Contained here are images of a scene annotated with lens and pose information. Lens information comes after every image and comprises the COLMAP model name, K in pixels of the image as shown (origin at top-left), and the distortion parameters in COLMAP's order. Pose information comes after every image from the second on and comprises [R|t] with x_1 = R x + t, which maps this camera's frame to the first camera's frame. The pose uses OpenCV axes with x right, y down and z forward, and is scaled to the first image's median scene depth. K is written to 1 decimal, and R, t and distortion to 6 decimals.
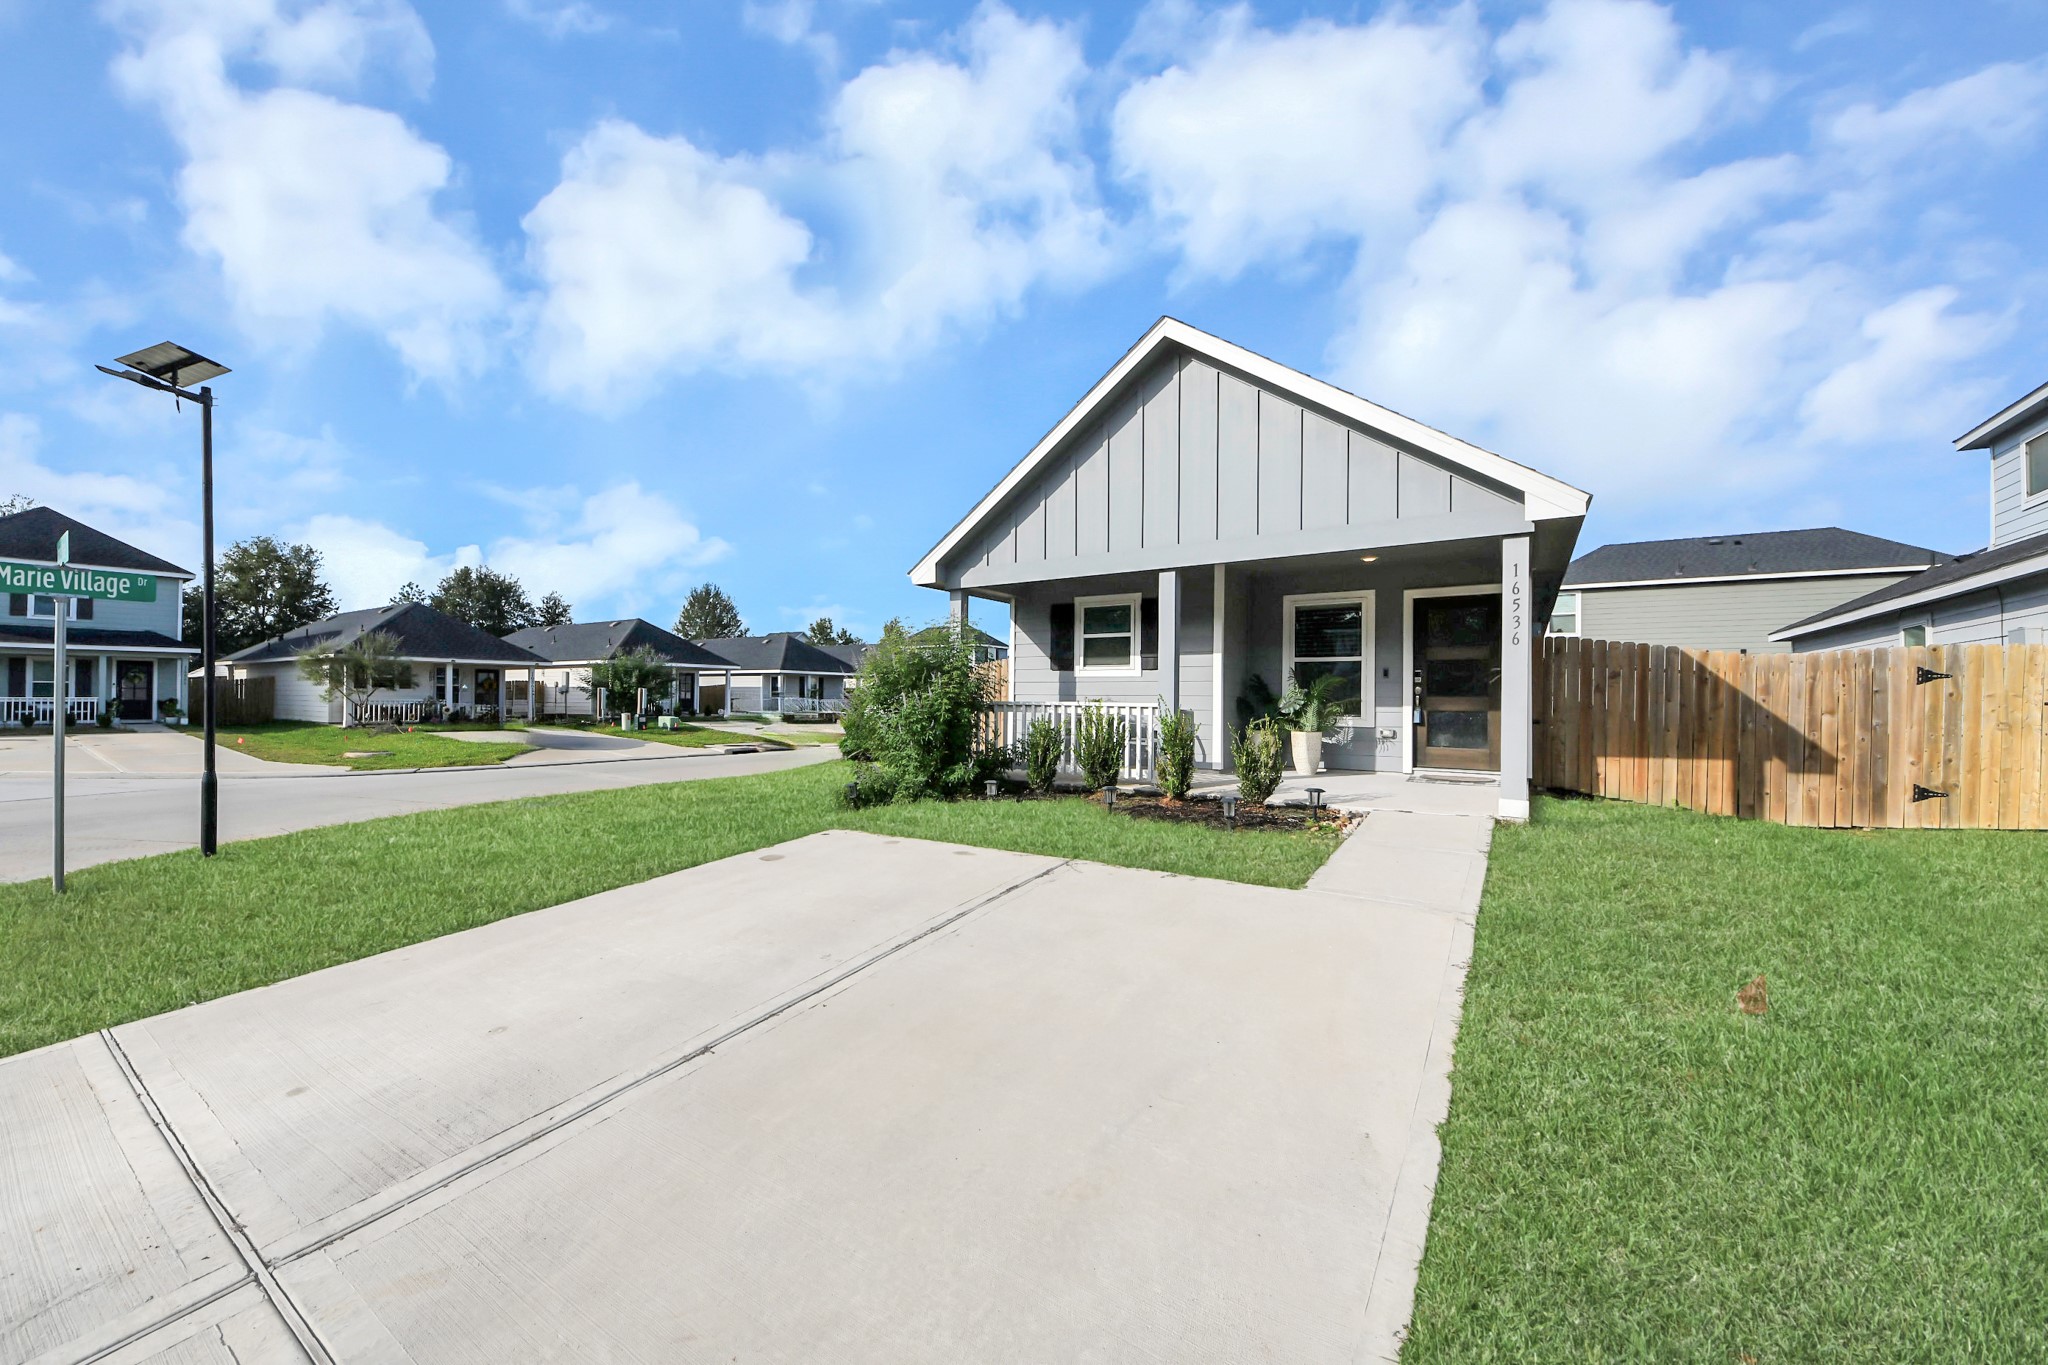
lens RADIAL K [[764.8, 0, 1006.9], [0, 764.8, 688.6], [0, 0, 1]] dist [0.027009, -0.023953]
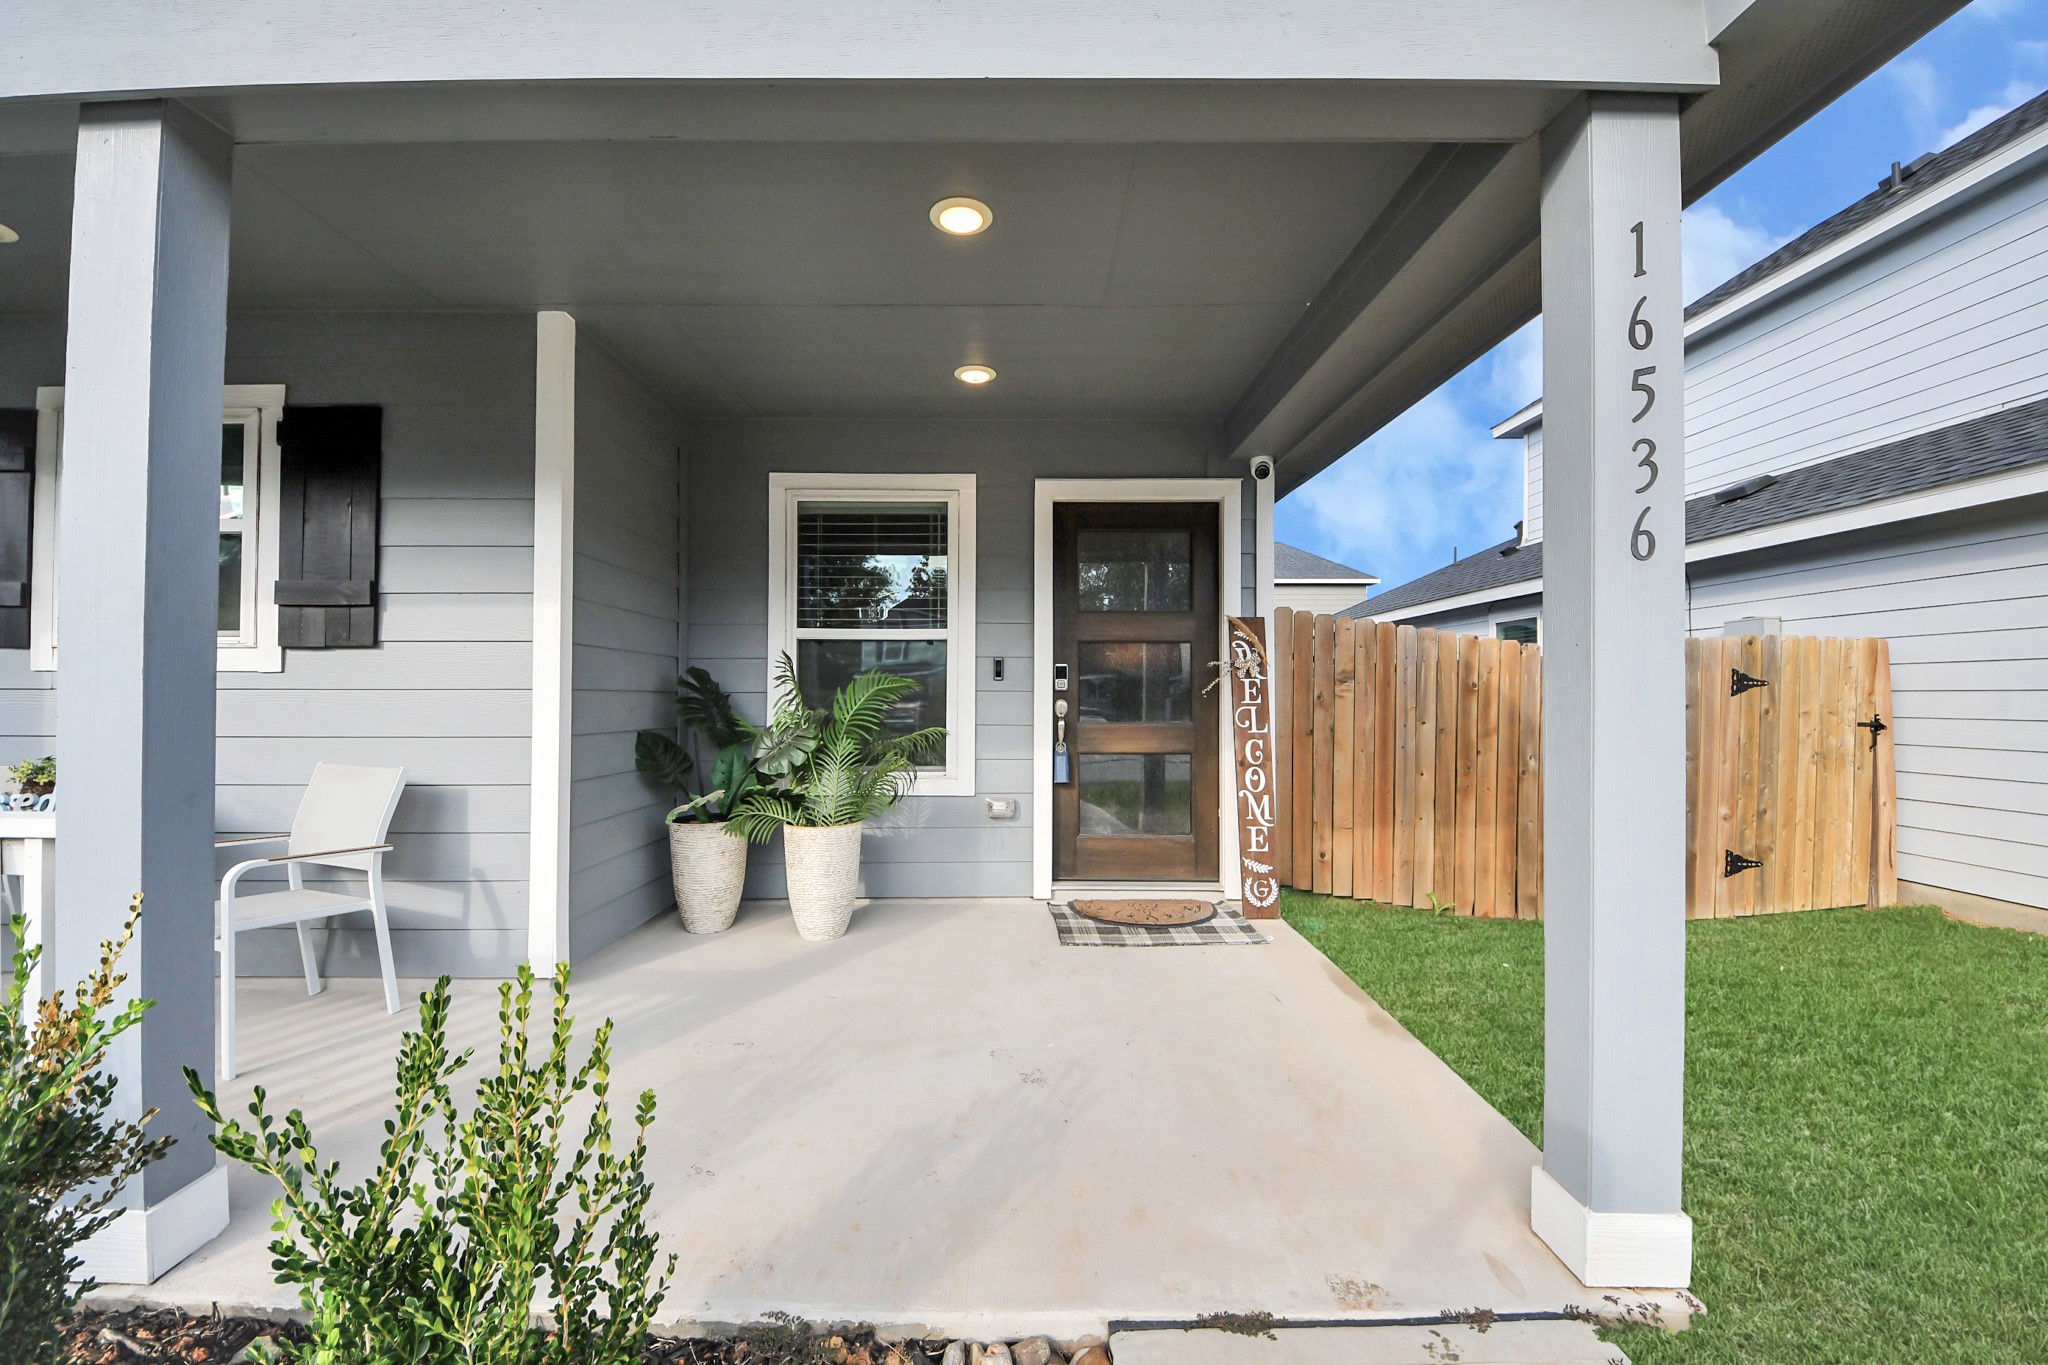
lens RADIAL K [[814.4, 0, 1016.9], [0, 814.4, 683.2], [0, 0, 1]] dist [0.027548, -0.023780]
pose [[0.831327, 0.000705, 0.555783, 0.265690], [-0.002856, 0.999991, 0.003003, -0.014783], [-0.555777, -0.004083, 0.831322, 0.660875]]
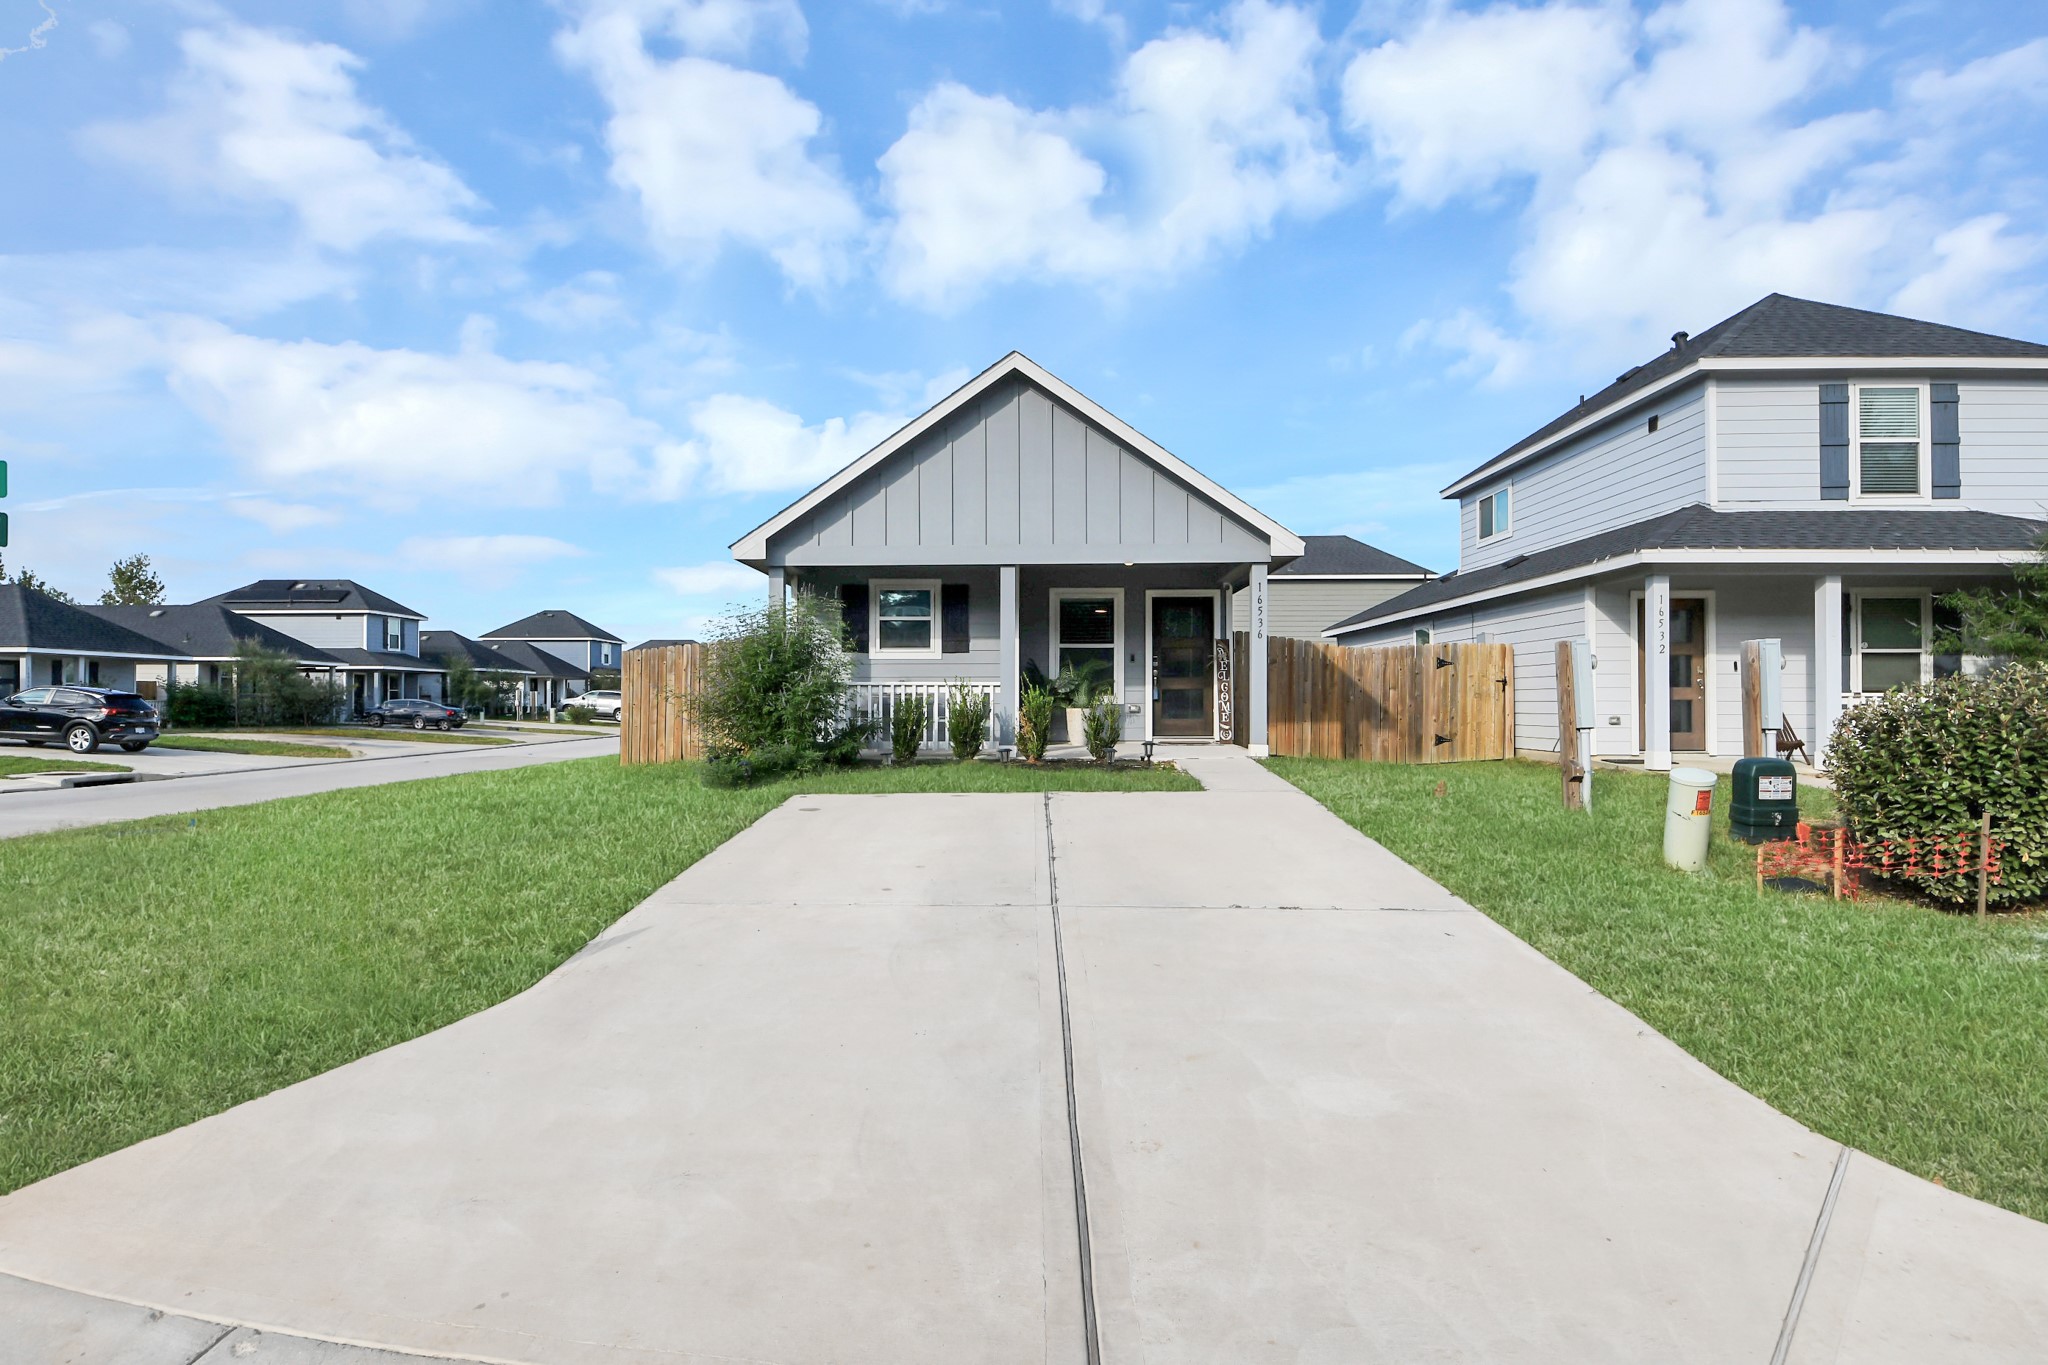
lens RADIAL K [[1112.5, 0, 1017.7], [0, 1112.5, 693.9], [0, 0, 1]] dist [-0.001252, -0.000350]
pose [[0.843452, -0.006195, 0.537169, -0.627854], [0.001919, 0.999962, 0.008520, 0.021369], [-0.537201, -0.006155, 0.843432, -0.385021]]
